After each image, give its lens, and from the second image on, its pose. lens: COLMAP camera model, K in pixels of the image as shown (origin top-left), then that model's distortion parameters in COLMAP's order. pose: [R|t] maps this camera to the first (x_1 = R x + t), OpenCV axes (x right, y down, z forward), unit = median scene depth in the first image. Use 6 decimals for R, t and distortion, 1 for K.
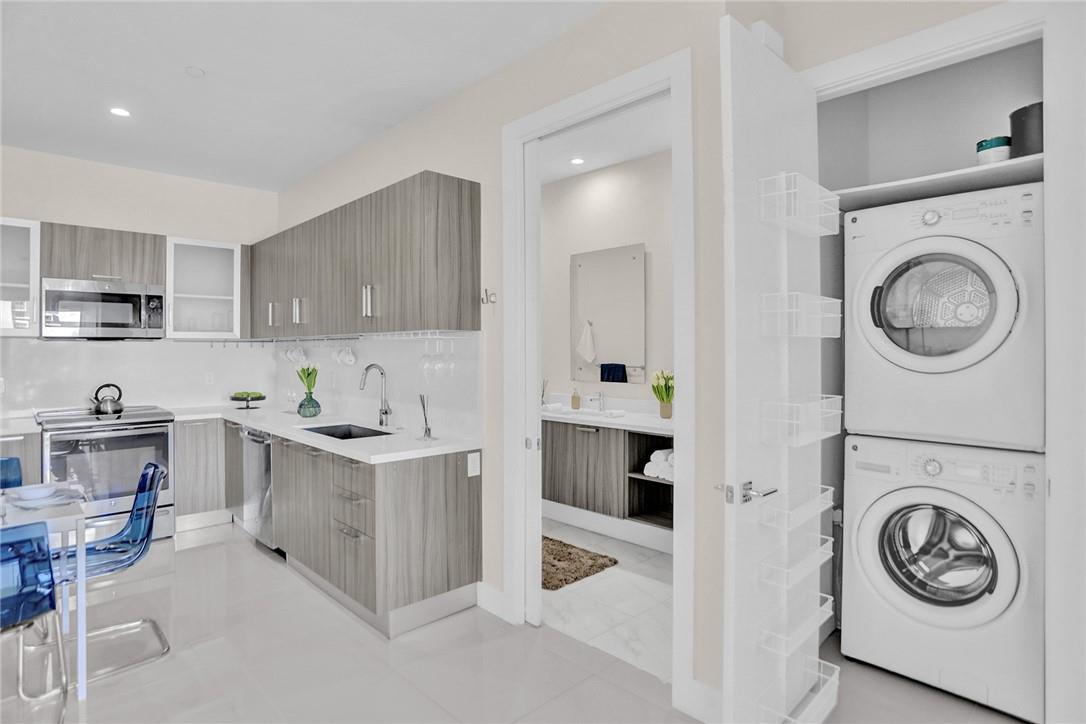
lens RADIAL K [[614.0, 0, 545.5], [0, 614.0, 346.5], [0, 0, 1]] dist [-0.036613, 0.022152]
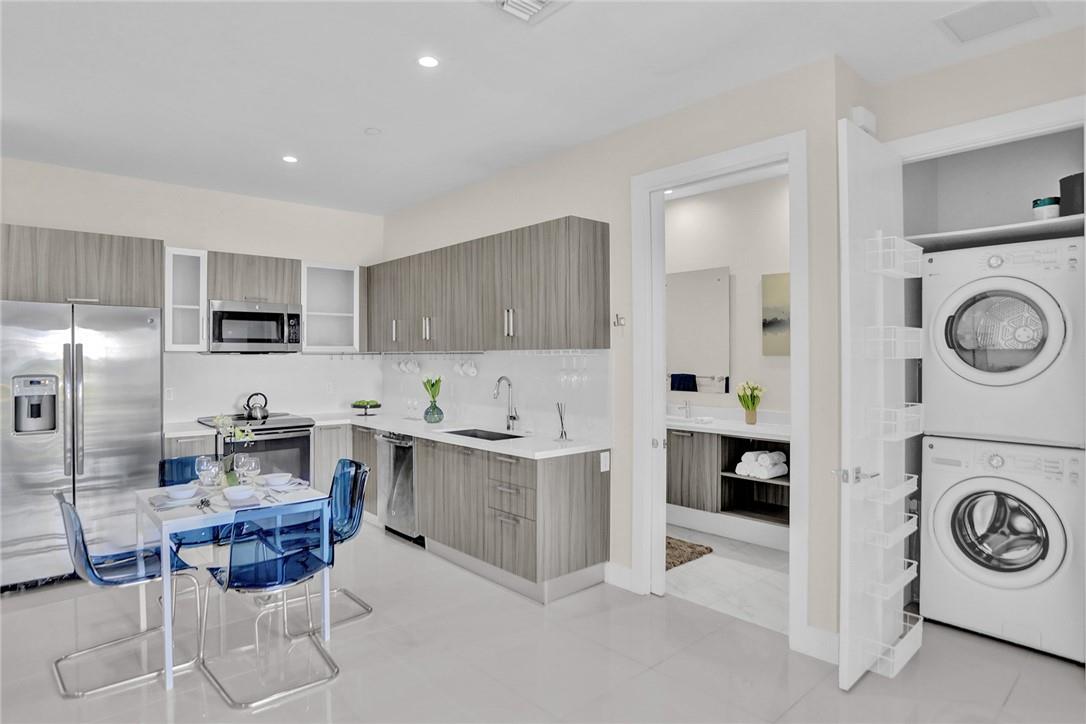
lens RADIAL K [[661.7, 0, 553.0], [0, 661.7, 351.8], [0, 0, 1]] dist [-0.033623, 0.023889]
pose [[0.999908, 0.001206, -0.013513, -0.167879], [-0.001211, 0.999999, -0.000388, -0.016127], [0.013512, 0.000404, 0.999909, -0.235784]]
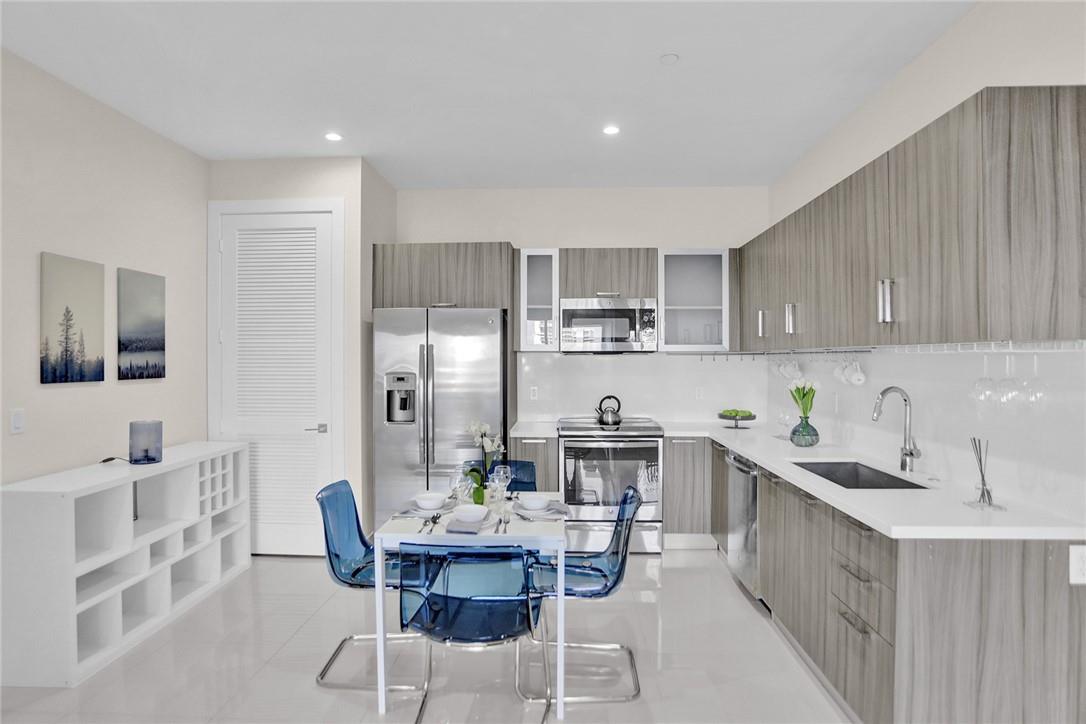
lens RADIAL K [[614.0, 0, 524.6], [0, 614.0, 362.2], [0, 0, 1]] dist [-0.036613, 0.022152]
pose [[0.688878, 0.006968, -0.724843, -0.055044], [0.001662, 0.999936, 0.011191, -0.009345], [0.724875, -0.008914, 0.688823, 0.173038]]
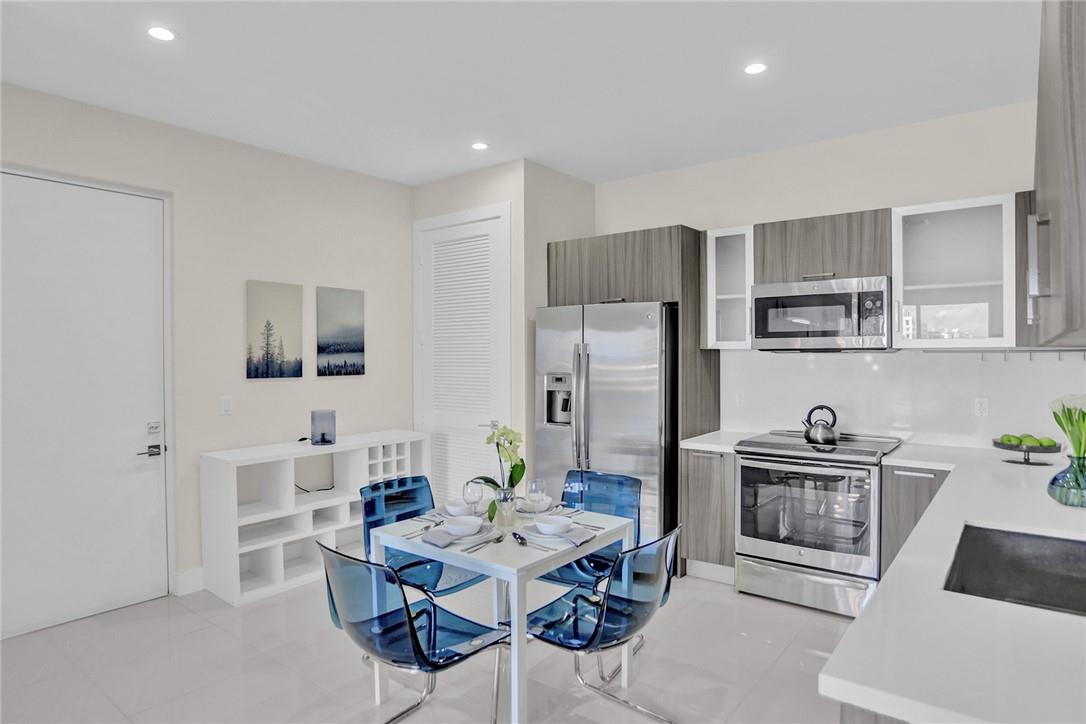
lens RADIAL K [[614.0, 0, 521.7], [0, 614.0, 359.3], [0, 0, 1]] dist [-0.036613, 0.022152]
pose [[0.134726, 0.011920, -0.990811, 0.044892], [0.007974, 0.999882, 0.013113, -0.016222], [0.990851, -0.009667, 0.134615, 0.530467]]
